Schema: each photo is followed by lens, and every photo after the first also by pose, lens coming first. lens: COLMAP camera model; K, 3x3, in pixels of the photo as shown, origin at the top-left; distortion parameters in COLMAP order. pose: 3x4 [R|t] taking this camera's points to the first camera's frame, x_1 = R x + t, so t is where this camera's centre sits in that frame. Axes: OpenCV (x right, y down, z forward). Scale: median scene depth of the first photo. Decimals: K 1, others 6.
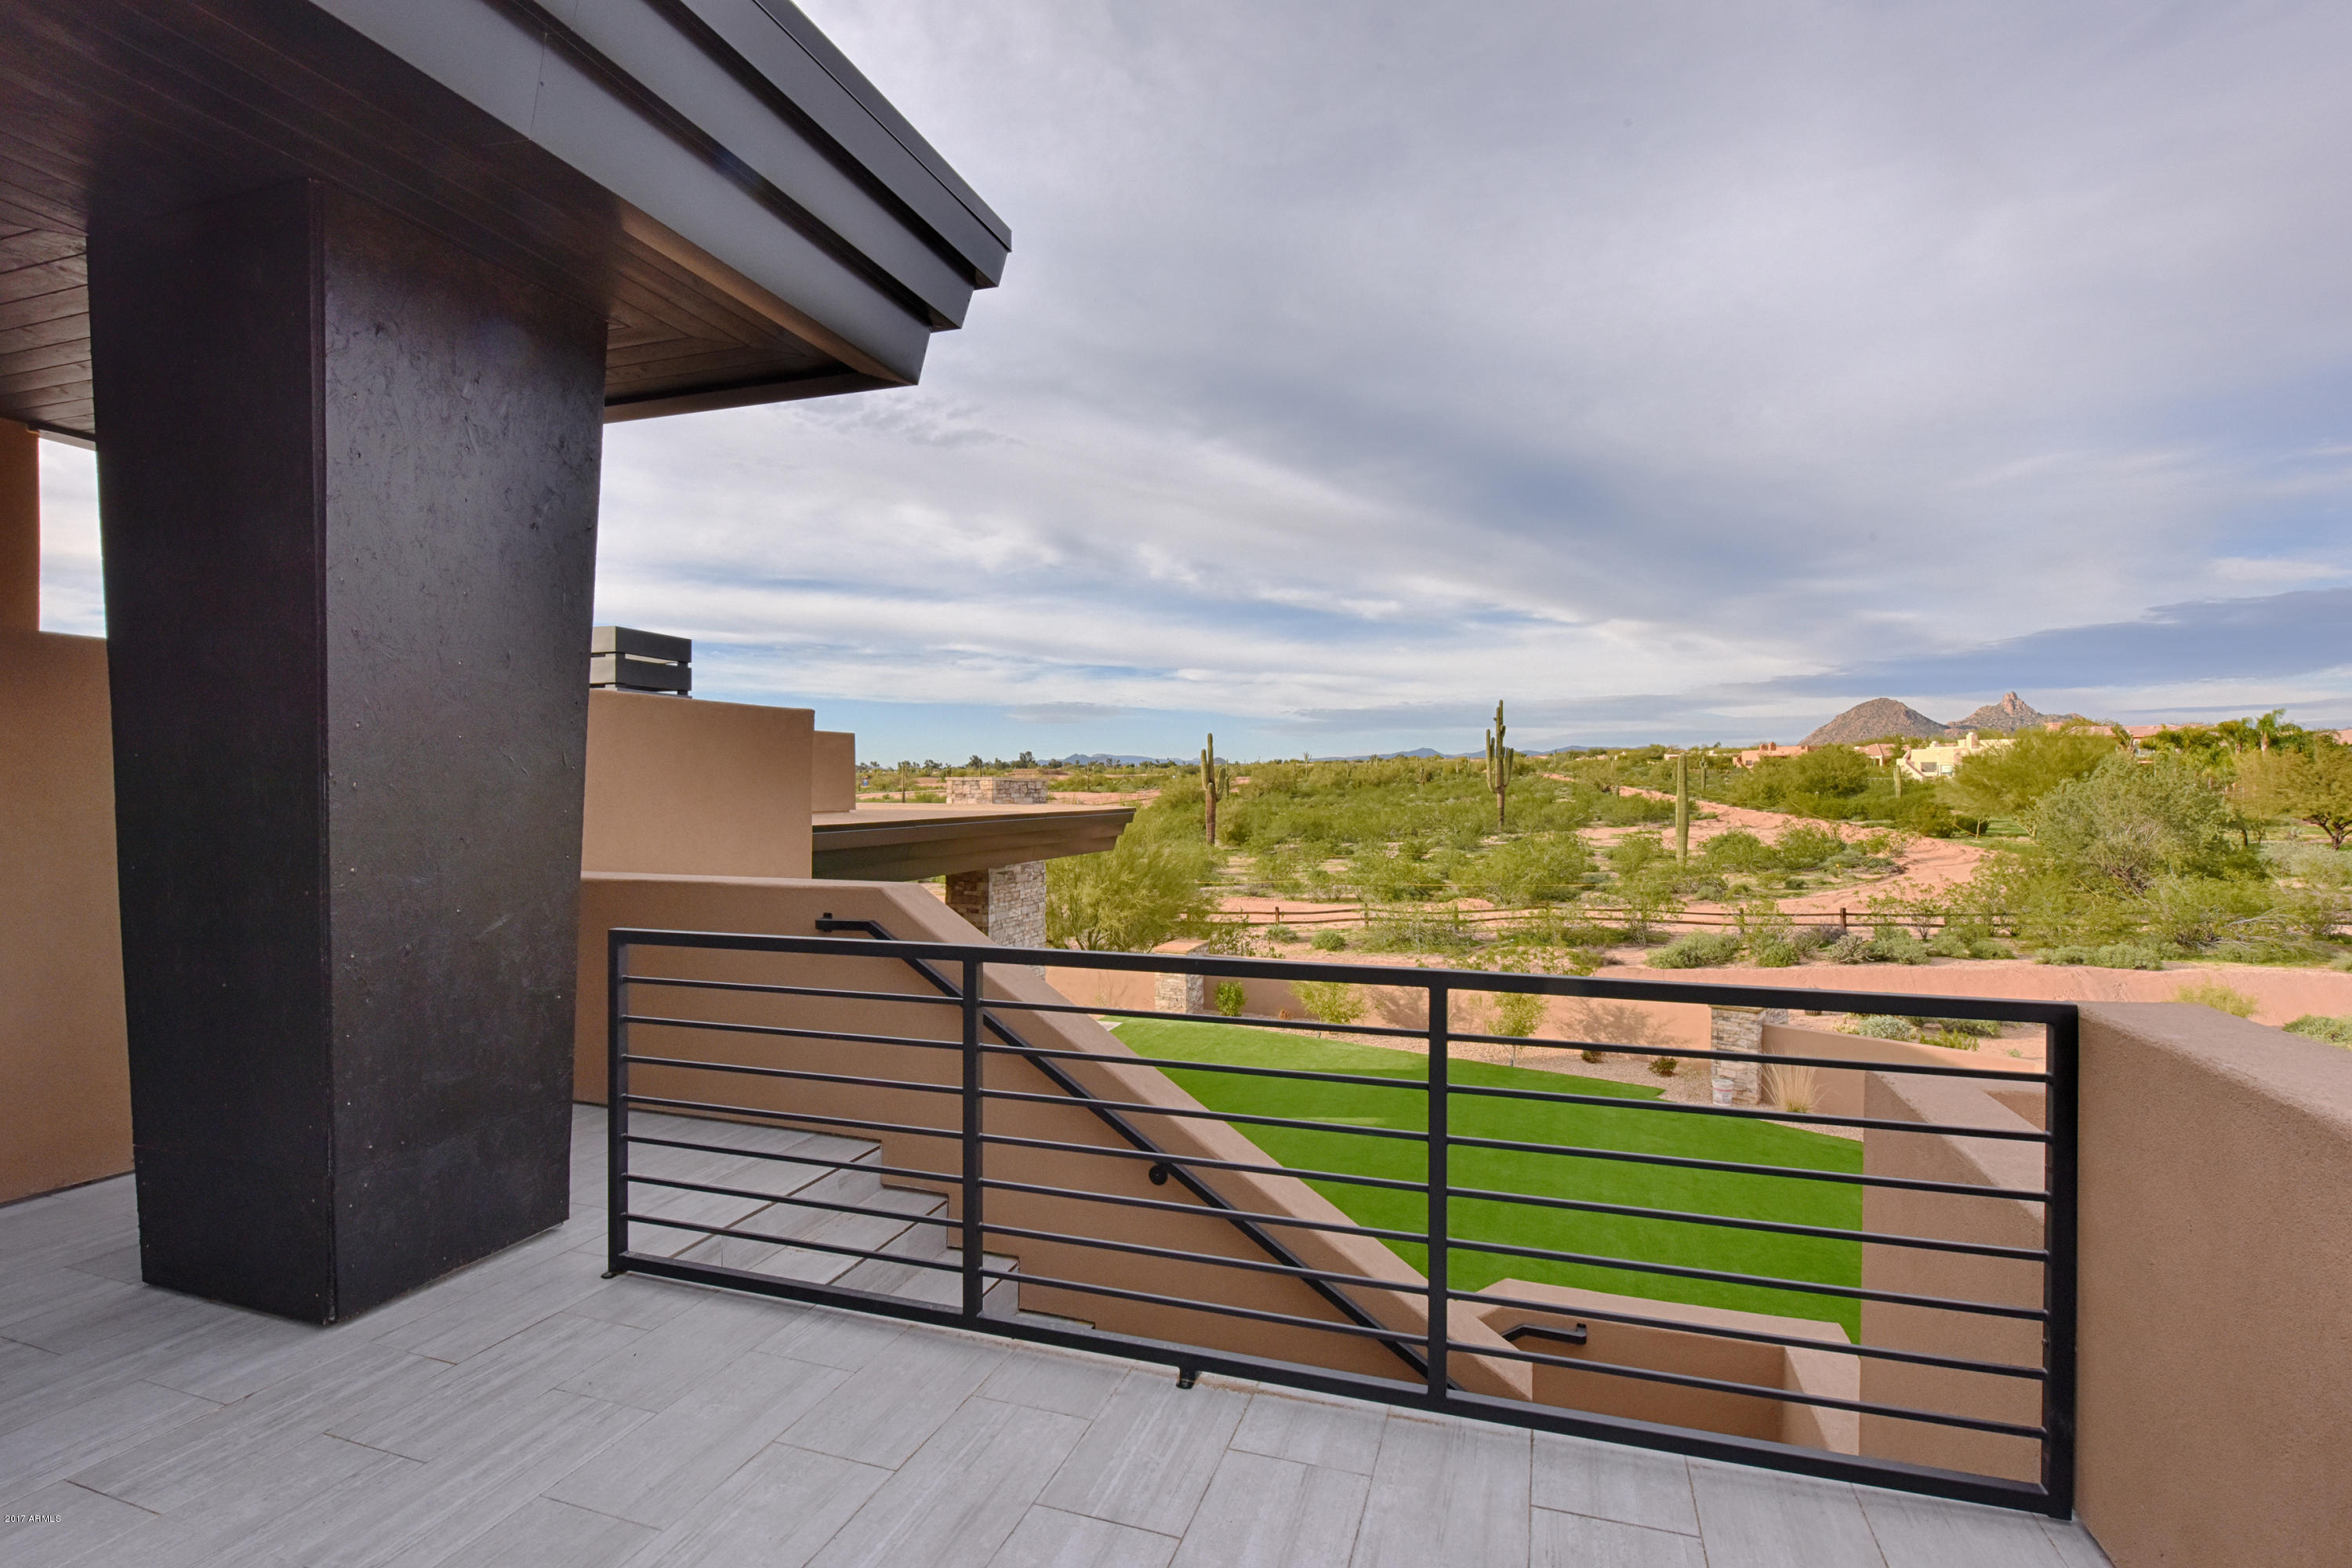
lens RADIAL K [[1183.3, 0, 932.0], [0, 1183.3, 758.9], [0, 0, 1]] dist [-0.004922, -0.003962]
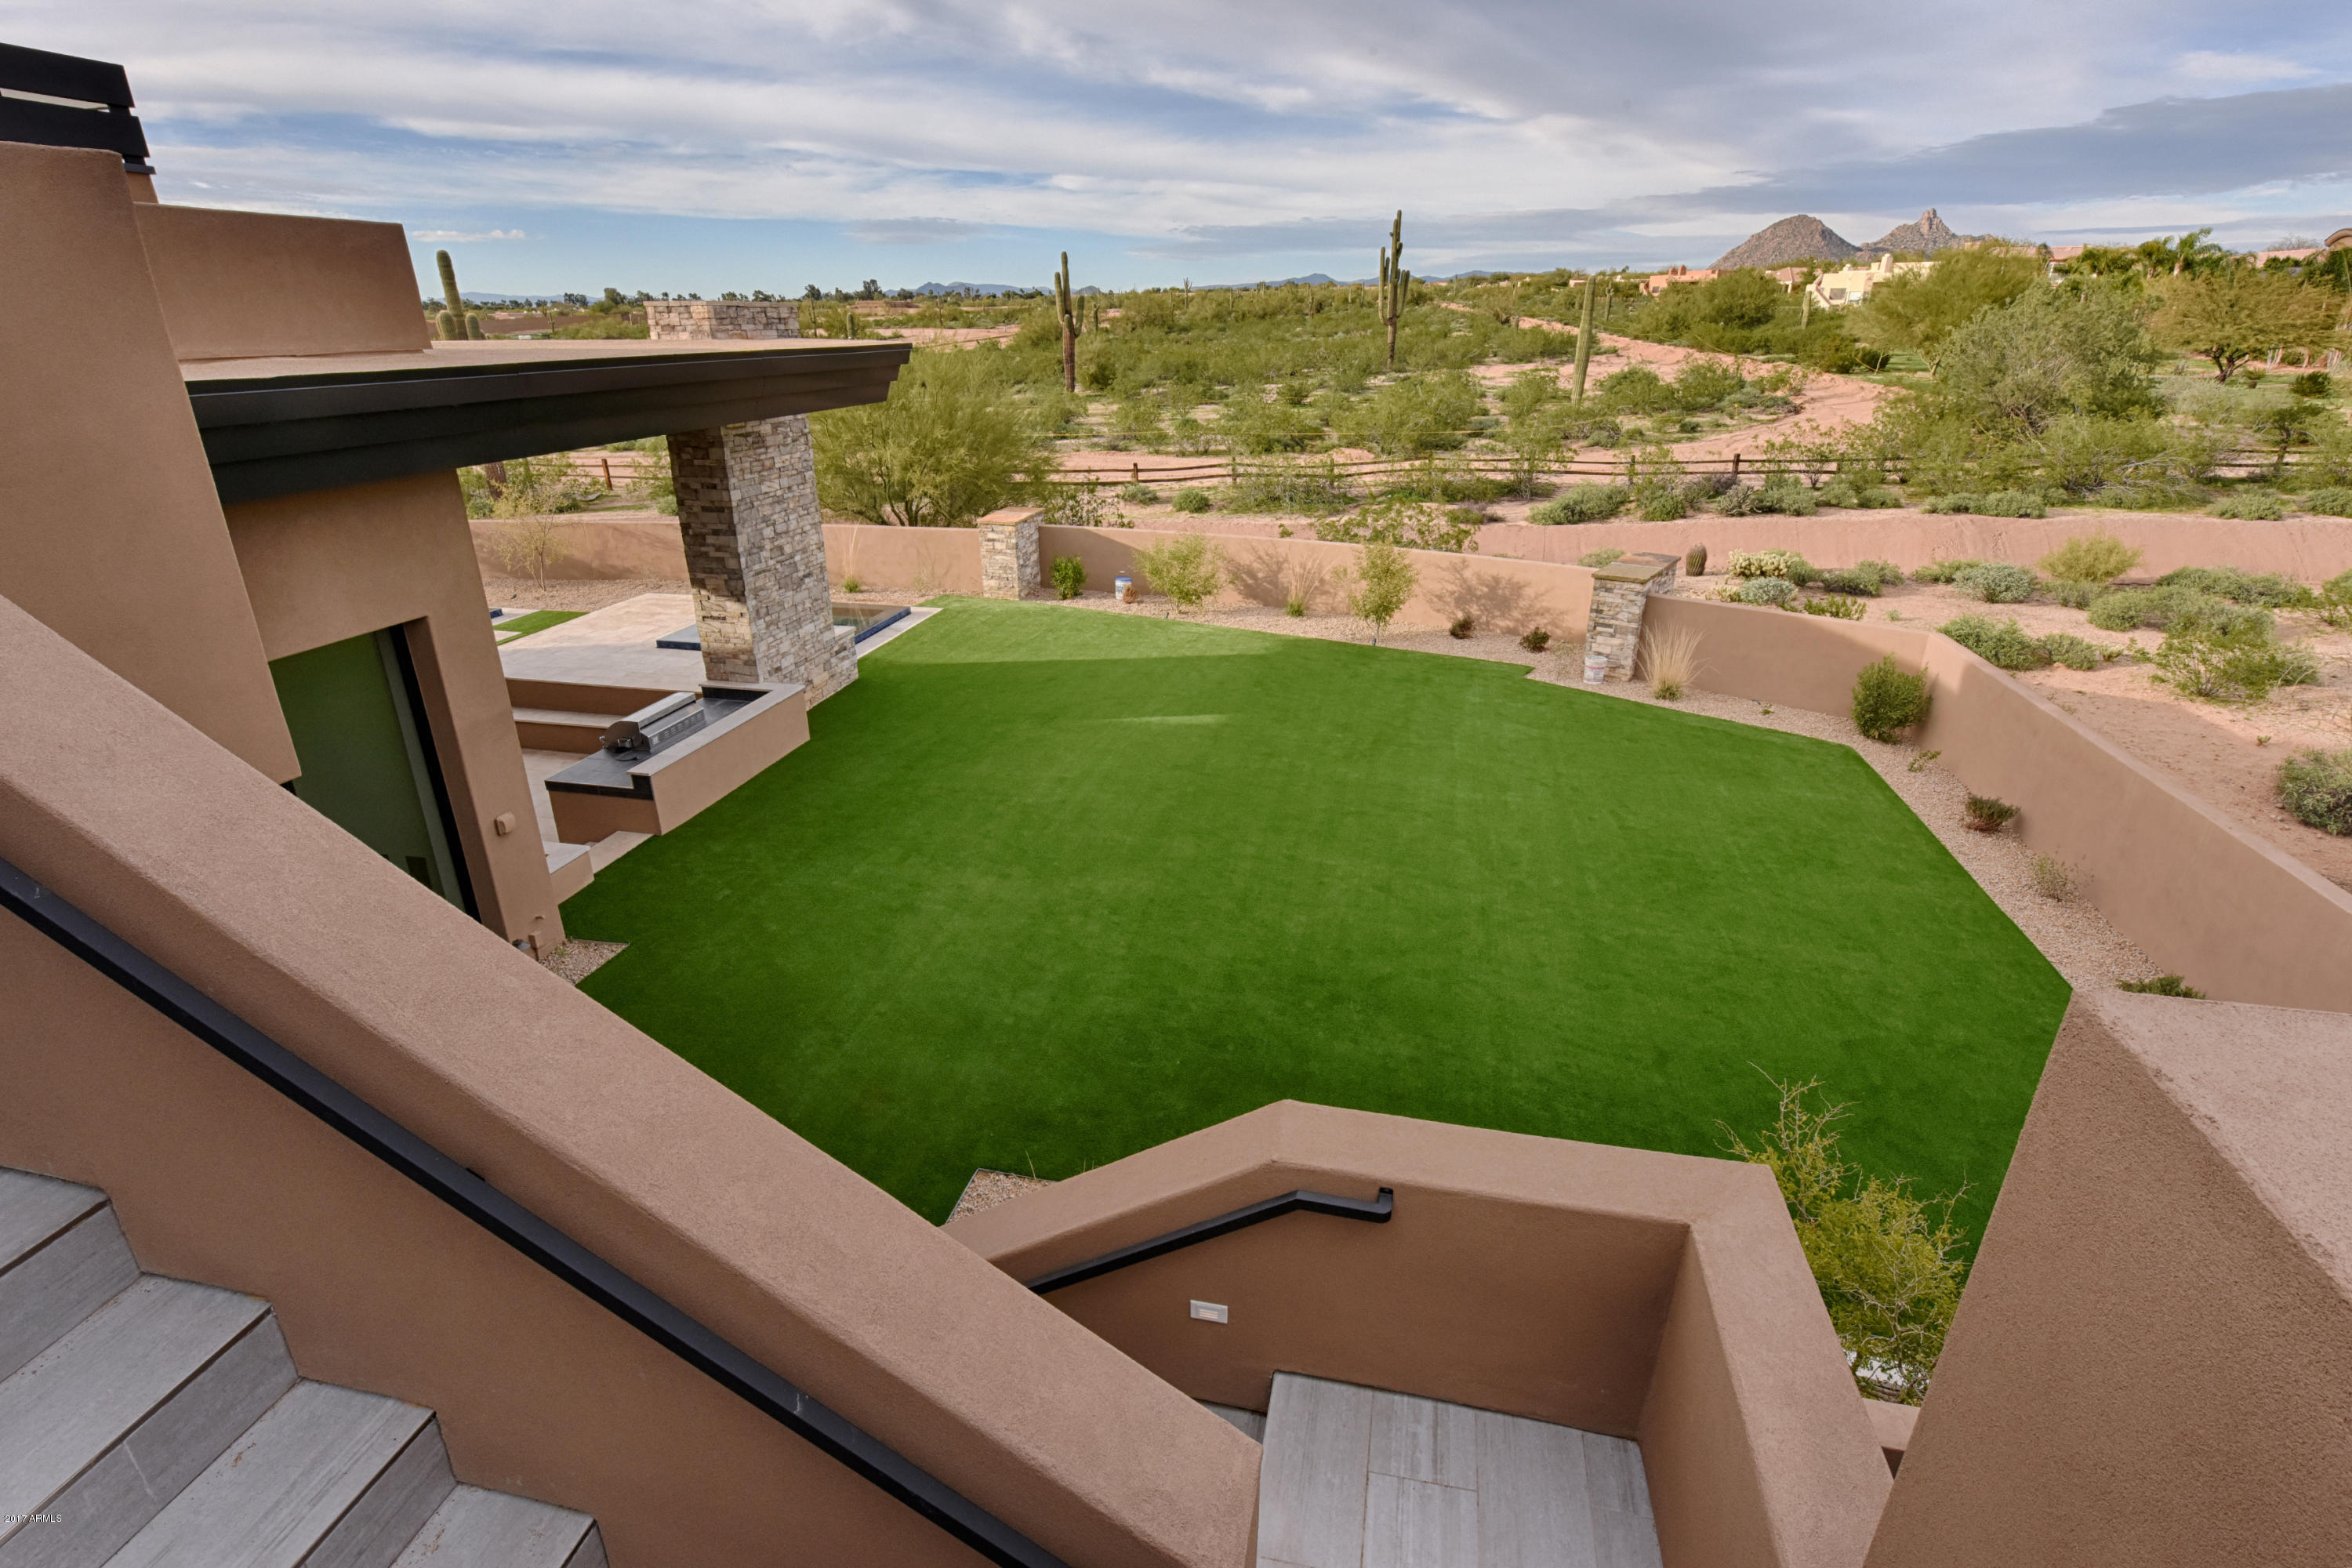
lens RADIAL K [[1183.3, 0, 932.0], [0, 1183.3, 758.9], [0, 0, 1]] dist [-0.004922, -0.003962]
pose [[0.994908, -0.042648, 0.091319, 0.039741], [0.006324, 0.930692, 0.365750, 0.005652], [-0.100588, -0.363310, 0.926222, 0.094957]]
